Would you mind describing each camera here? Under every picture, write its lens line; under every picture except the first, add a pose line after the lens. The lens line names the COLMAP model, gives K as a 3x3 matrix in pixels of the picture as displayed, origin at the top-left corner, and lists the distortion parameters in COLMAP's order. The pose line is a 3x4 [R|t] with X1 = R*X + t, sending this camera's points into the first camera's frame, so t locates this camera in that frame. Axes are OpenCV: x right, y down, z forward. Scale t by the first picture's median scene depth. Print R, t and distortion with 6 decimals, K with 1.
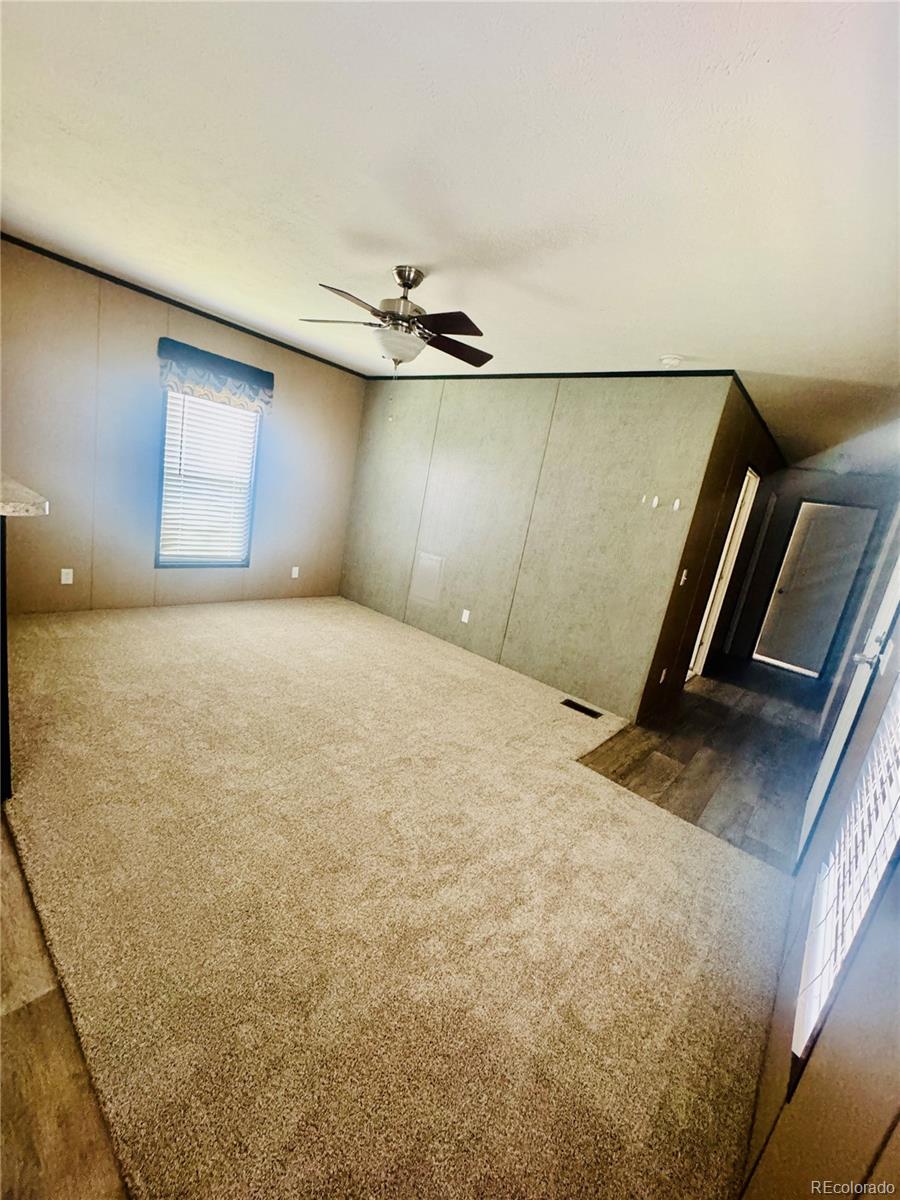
lens RADIAL K [[482.6, 0, 450.1], [0, 482.6, 599.2], [0, 0, 1]] dist [-0.003467, -0.000369]
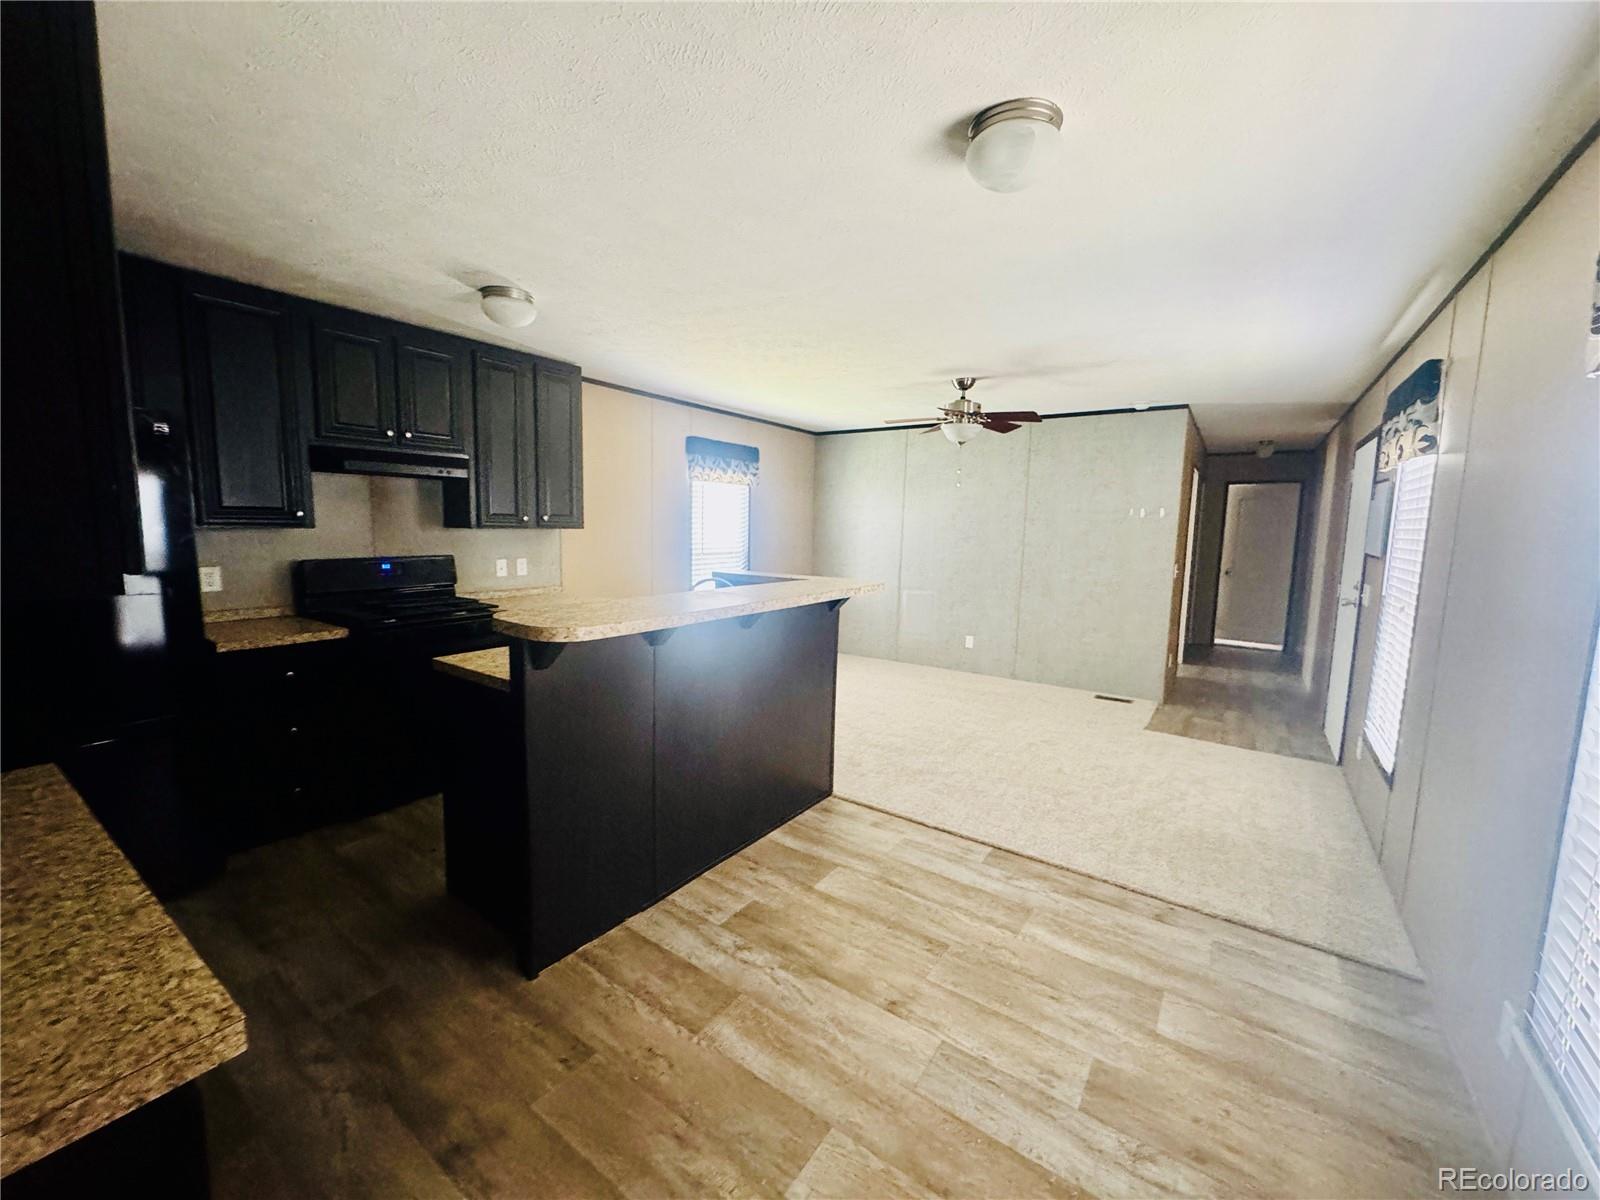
lens RADIAL K [[643.5, 0, 796.0], [0, 643.5, 601.2], [0, 0, 1]] dist [-0.003467, -0.000369]
pose [[0.983731, -0.163388, 0.074685, -0.570376], [0.169156, 0.982433, -0.078817, -0.007348], [-0.060495, 0.090168, 0.994088, -0.508092]]
